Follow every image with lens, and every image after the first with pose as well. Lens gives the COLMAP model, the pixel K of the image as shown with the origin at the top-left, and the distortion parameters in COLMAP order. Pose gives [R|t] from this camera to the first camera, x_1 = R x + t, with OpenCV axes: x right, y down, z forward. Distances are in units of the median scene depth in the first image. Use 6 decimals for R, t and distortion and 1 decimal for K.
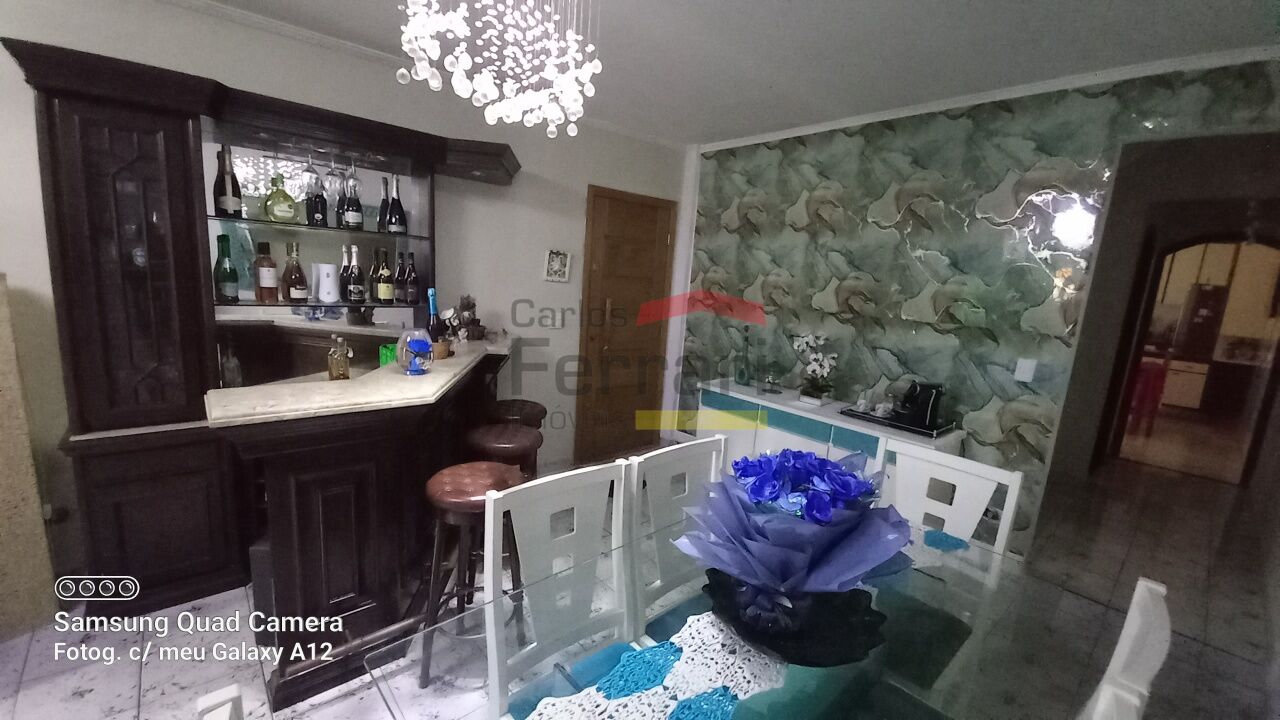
lens RADIAL K [[515.3, 0, 629.9], [0, 515.3, 364.4], [0, 0, 1]] dist [0.013712, -0.009733]
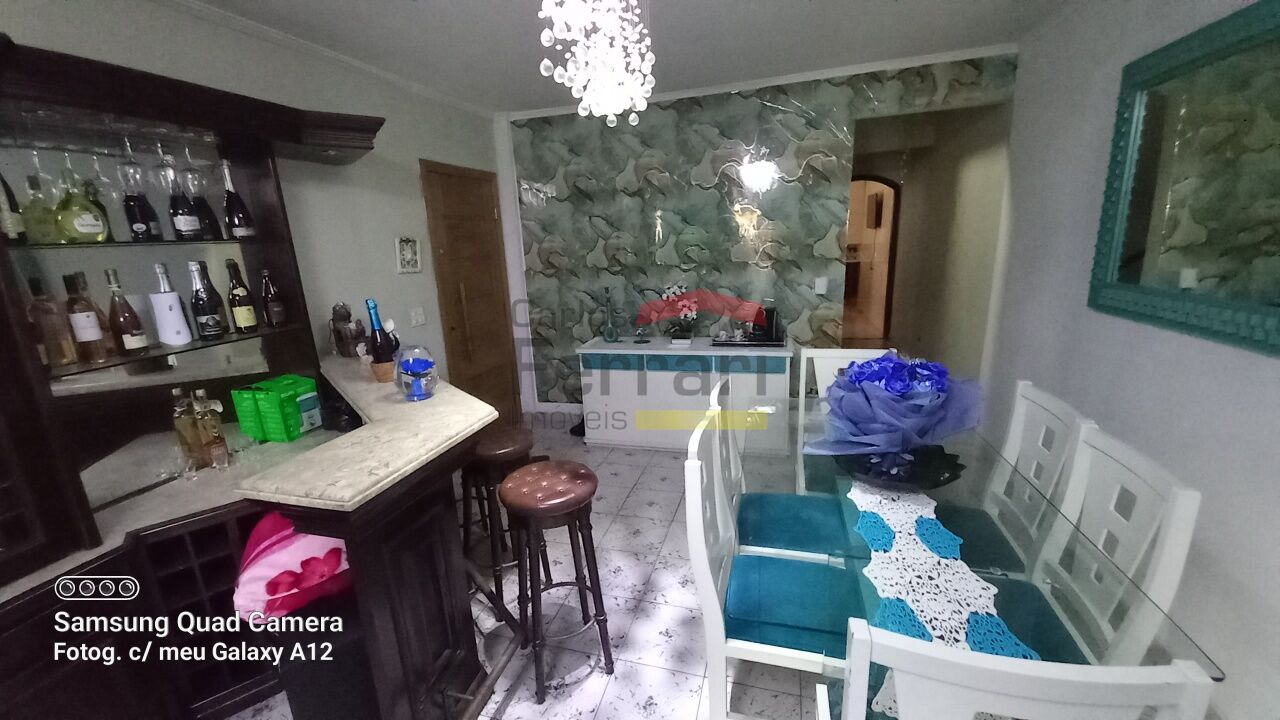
lens RADIAL K [[515.3, 0, 642.6], [0, 515.3, 365.2], [0, 0, 1]] dist [0.013712, -0.009733]
pose [[0.834185, -0.236273, 0.498307, -0.348938], [0.200472, 0.971676, 0.125124, -0.045733], [-0.513757, -0.004480, 0.857924, 0.042408]]
